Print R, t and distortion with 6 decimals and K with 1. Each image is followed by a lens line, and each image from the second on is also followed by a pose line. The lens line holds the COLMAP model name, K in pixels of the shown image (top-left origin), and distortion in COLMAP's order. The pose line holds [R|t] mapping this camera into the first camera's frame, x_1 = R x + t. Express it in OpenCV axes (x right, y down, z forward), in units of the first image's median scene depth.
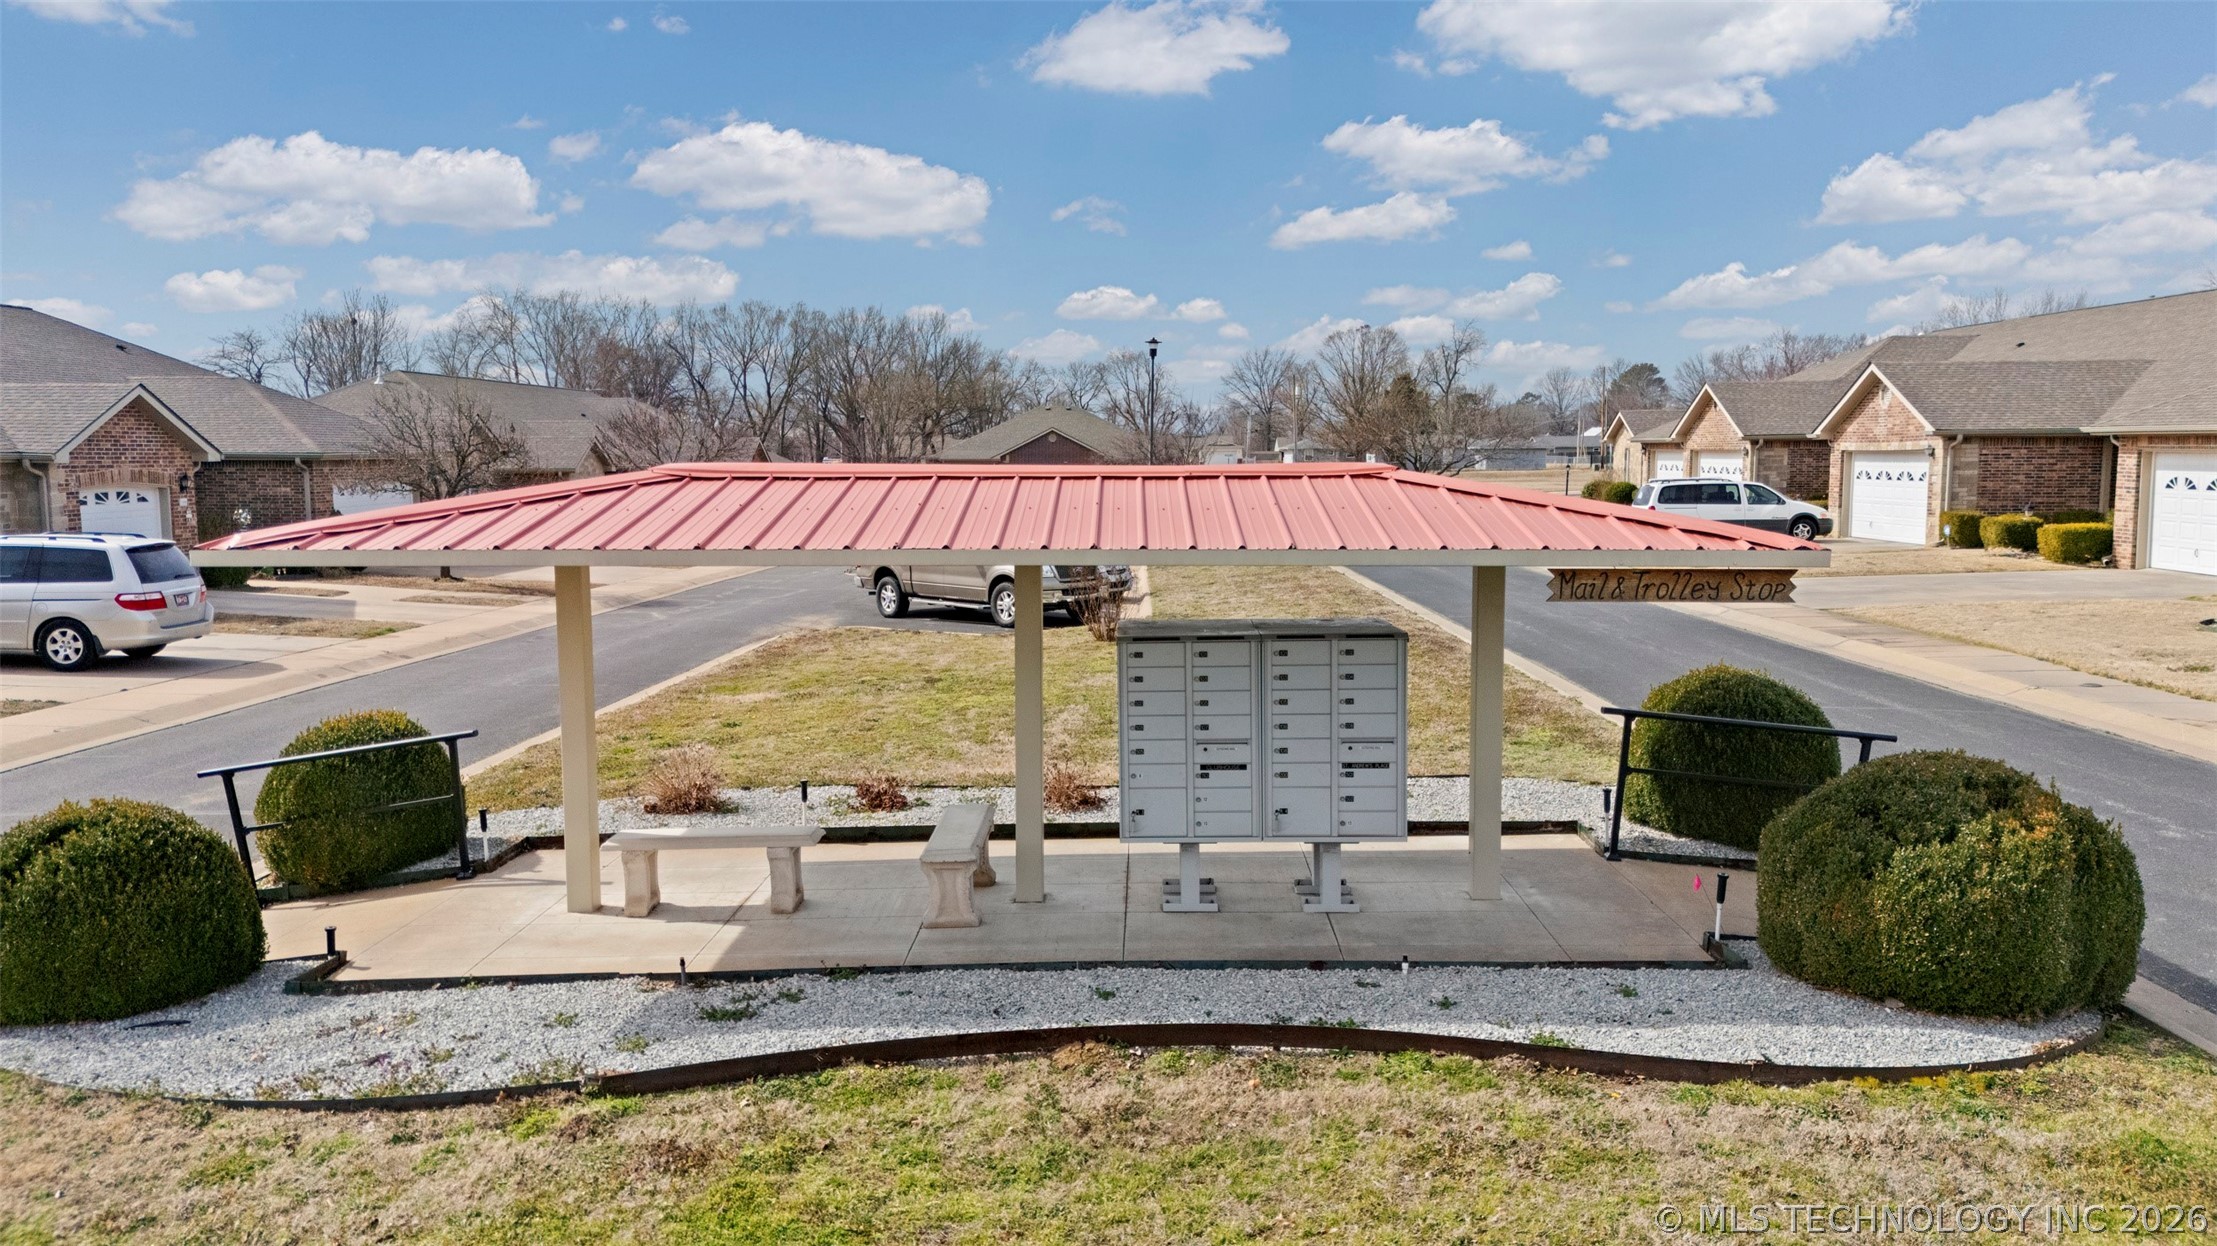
lens RADIAL K [[1639.3, 0, 1098.3], [0, 1639.3, 625.4], [0, 0, 1]] dist [0.087954, -0.094635]
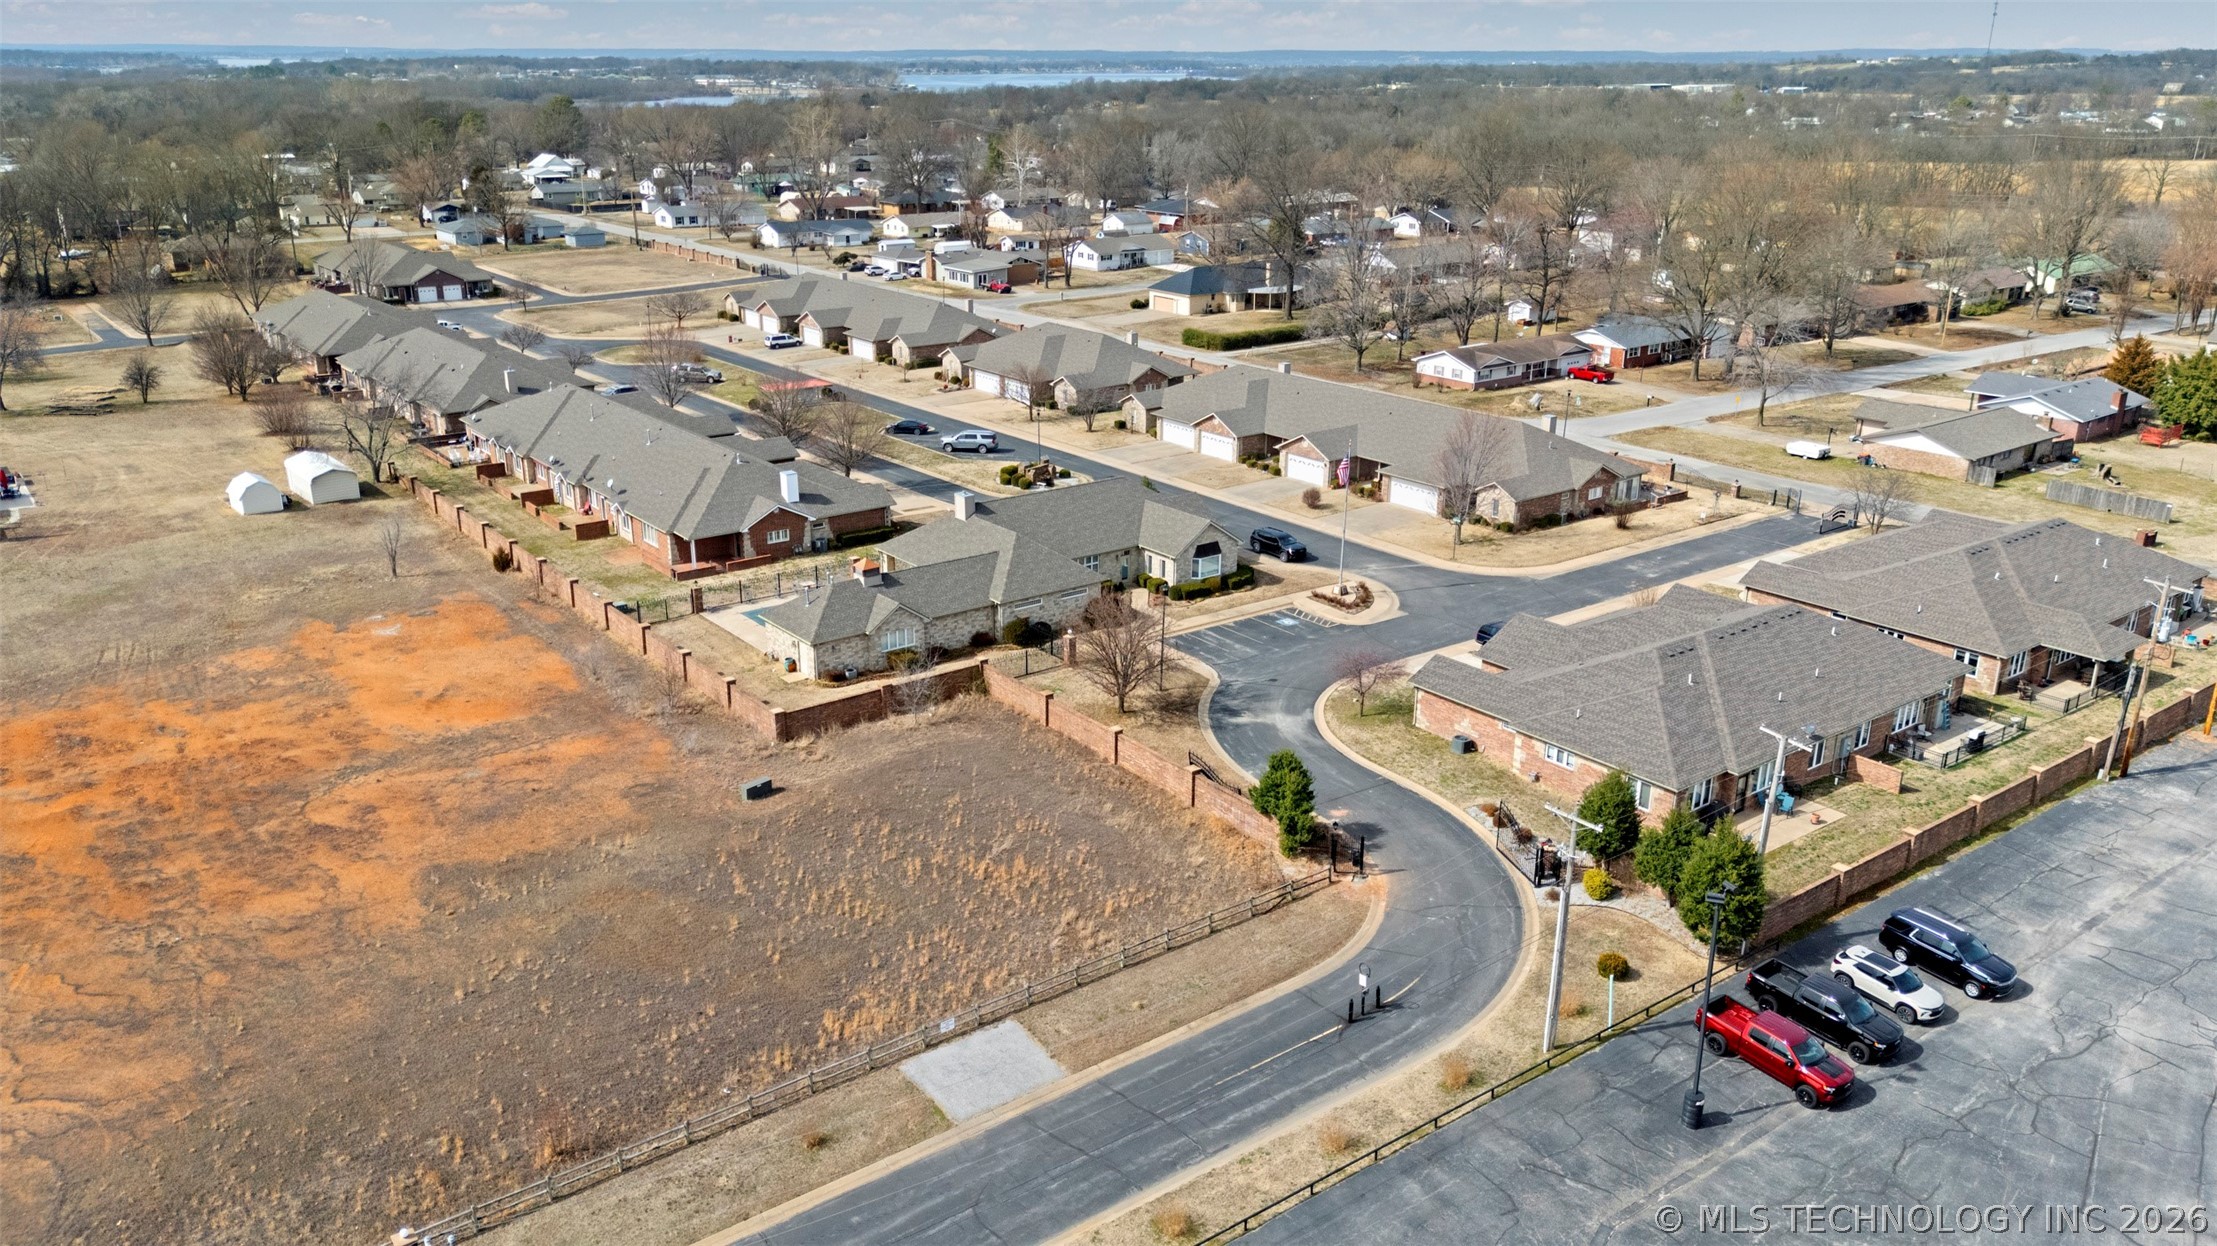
lens RADIAL K [[1639.3, 0, 1098.3], [0, 1639.3, 625.4], [0, 0, 1]] dist [0.087954, -0.094635]
pose [[0.782850, -0.193895, 0.591229, -2.056899], [0.057246, 0.968621, 0.241861, -0.399605], [-0.619572, -0.155495, 0.769384, -3.679704]]
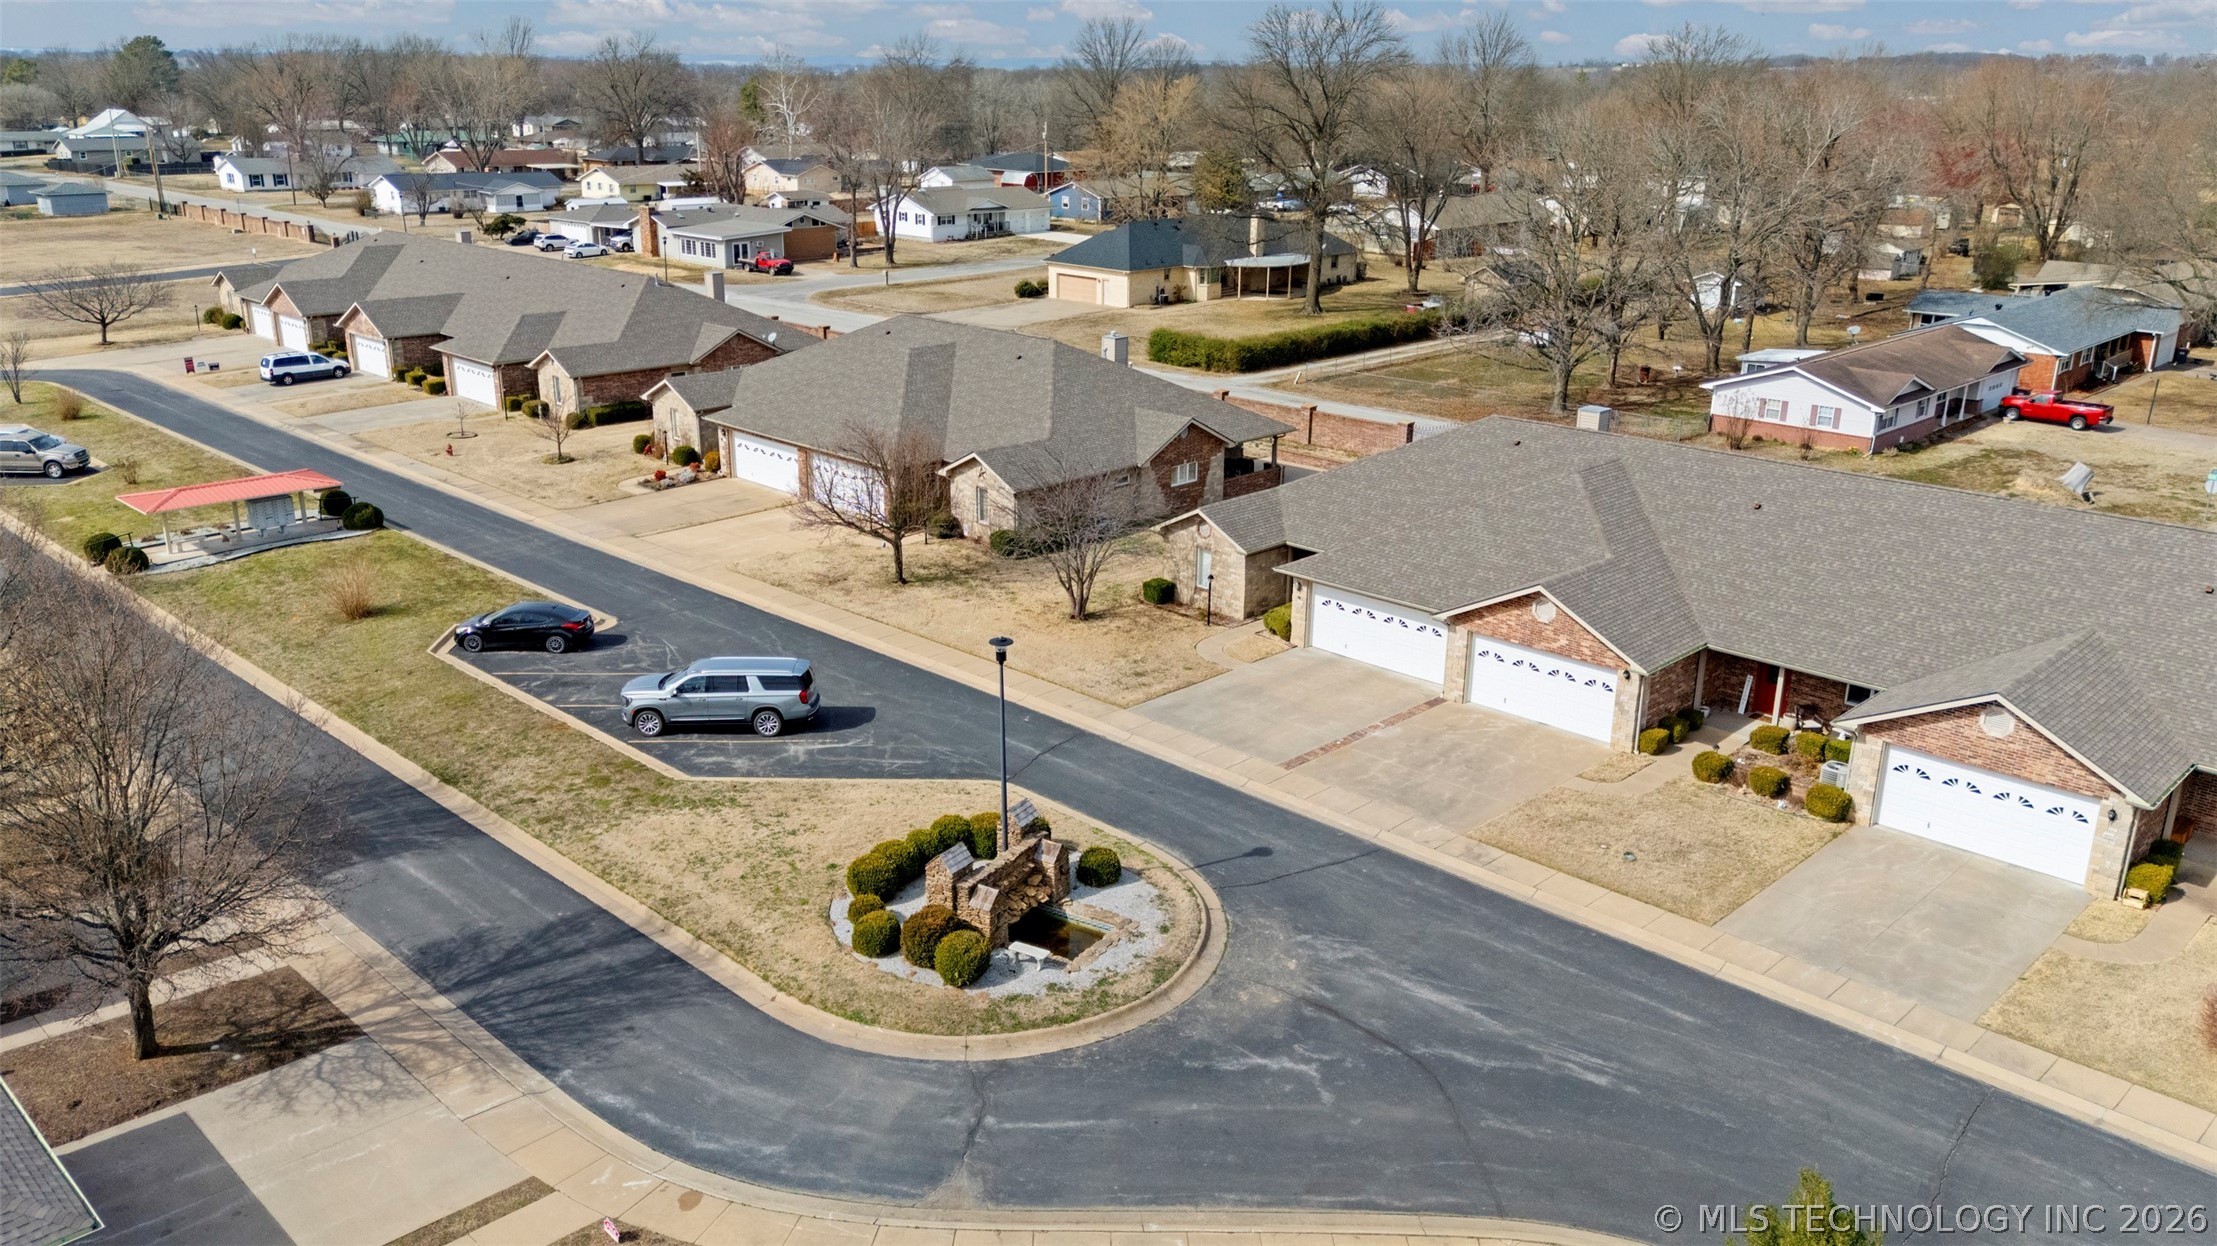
lens RADIAL K [[1686.7, 0, 1083.3], [0, 1686.7, 622.7], [0, 0, 1]] dist [0.085857, -0.107945]
pose [[0.696610, -0.211877, 0.685450, -0.589082], [0.063497, 0.969857, 0.235258, -0.220822], [-0.714634, -0.120359, 0.689066, -1.500170]]
